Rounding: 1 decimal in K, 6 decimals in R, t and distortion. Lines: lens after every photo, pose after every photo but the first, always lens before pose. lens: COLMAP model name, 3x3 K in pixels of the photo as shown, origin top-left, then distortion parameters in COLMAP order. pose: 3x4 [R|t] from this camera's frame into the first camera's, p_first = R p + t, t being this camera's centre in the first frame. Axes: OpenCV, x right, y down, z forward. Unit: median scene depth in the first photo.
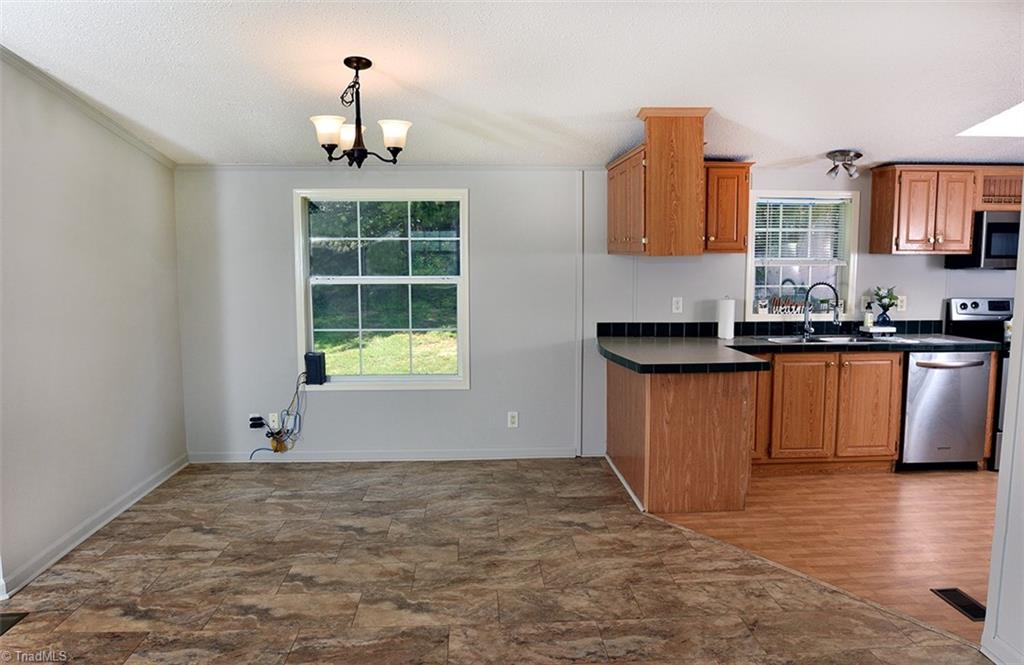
lens RADIAL K [[712.6, 0, 512.0], [0, 712.6, 332.5], [0, 0, 1]] dist [-0.055841, 0.004413]
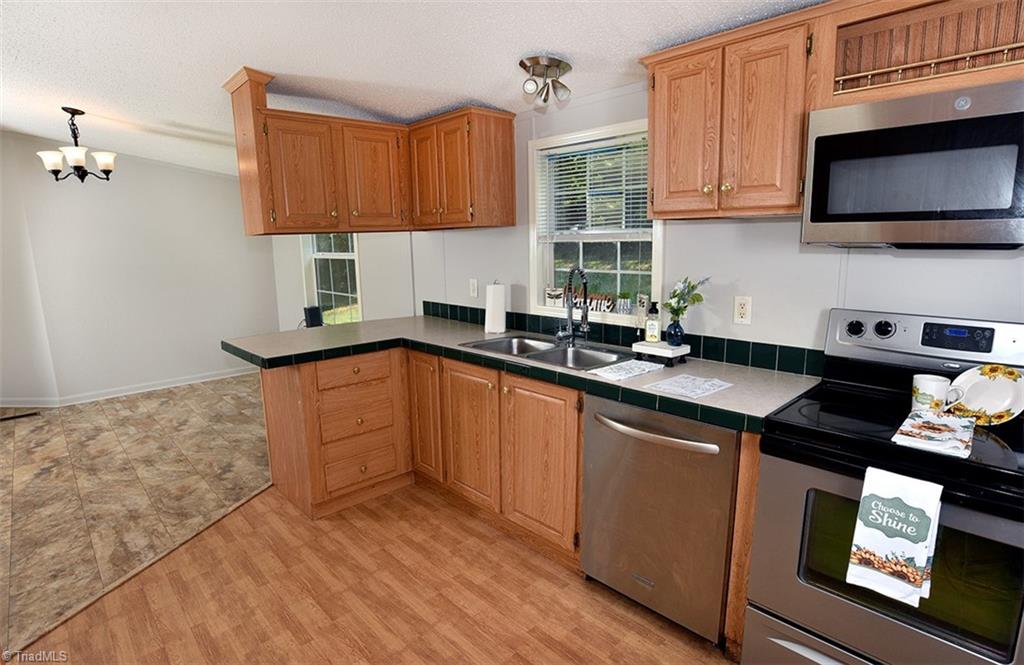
lens RADIAL K [[528.1, 0, 512.0], [0, 528.1, 332.5], [0, 0, 1]] dist [-0.072244, 0.027994]
pose [[0.651345, 0.124369, -0.748520, 0.931805], [-0.064867, 0.991991, 0.108377, -0.070174], [0.756004, -0.022036, 0.654196, 0.747217]]
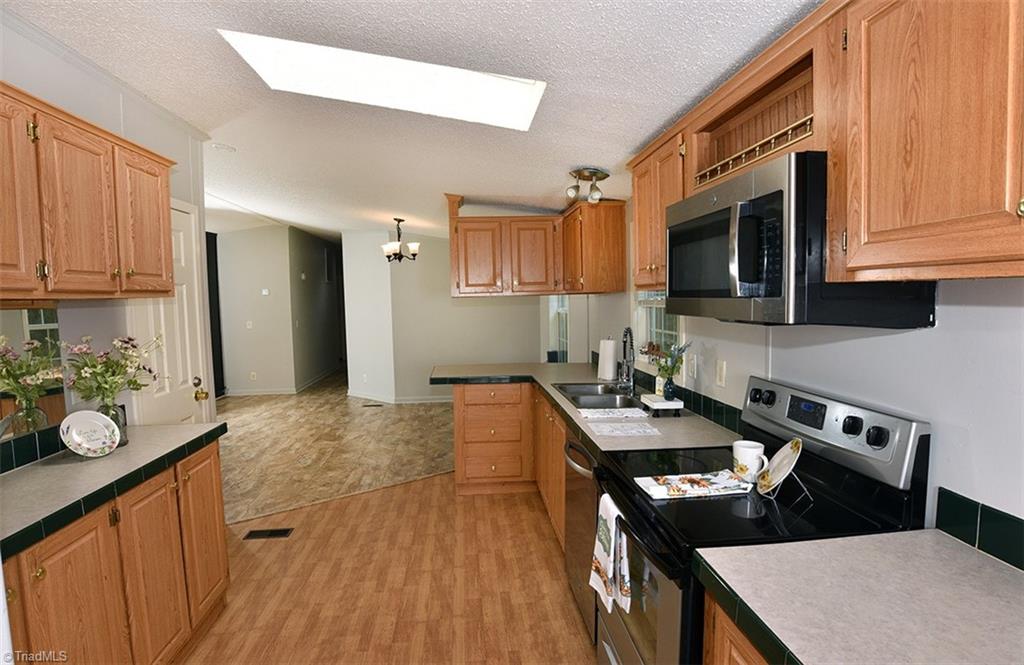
lens RADIAL K [[528.1, 0, 512.0], [0, 528.1, 332.5], [0, 0, 1]] dist [-0.072244, 0.027994]
pose [[0.041786, 0.069663, -0.996695, 1.231575], [-0.087789, 0.993964, 0.065791, -0.111157], [0.995262, 0.084750, 0.047650, 1.006272]]
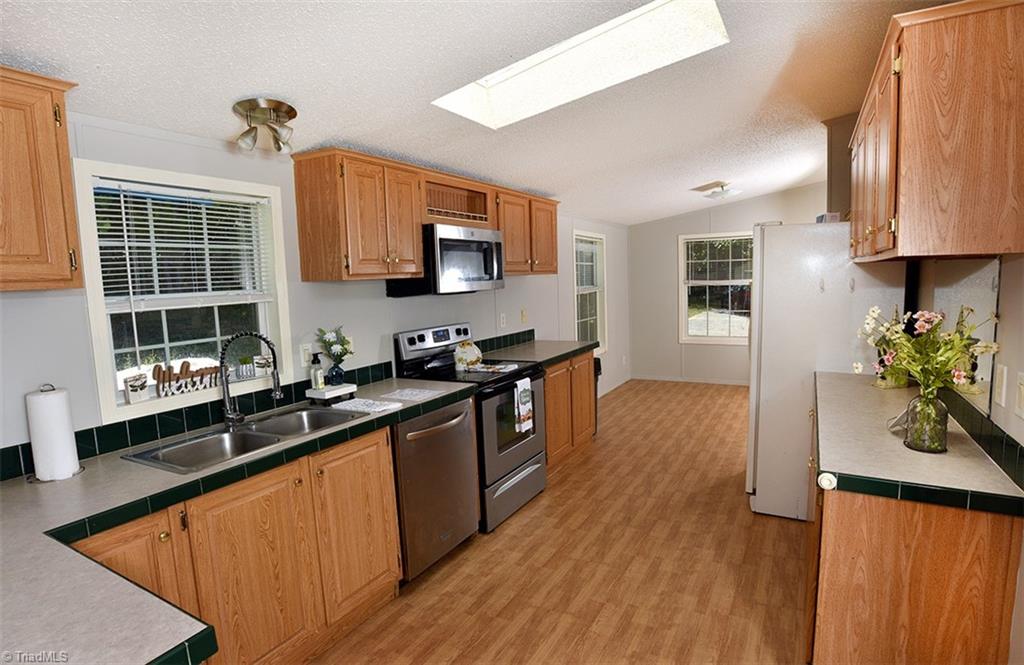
lens RADIAL K [[528.1, 0, 512.0], [0, 528.1, 332.5], [0, 0, 1]] dist [-0.072244, 0.027994]
pose [[0.542769, -0.101675, 0.833705, 0.239199], [0.126993, 0.991168, 0.038202, -0.070574], [-0.830226, 0.085140, 0.550887, 0.689707]]
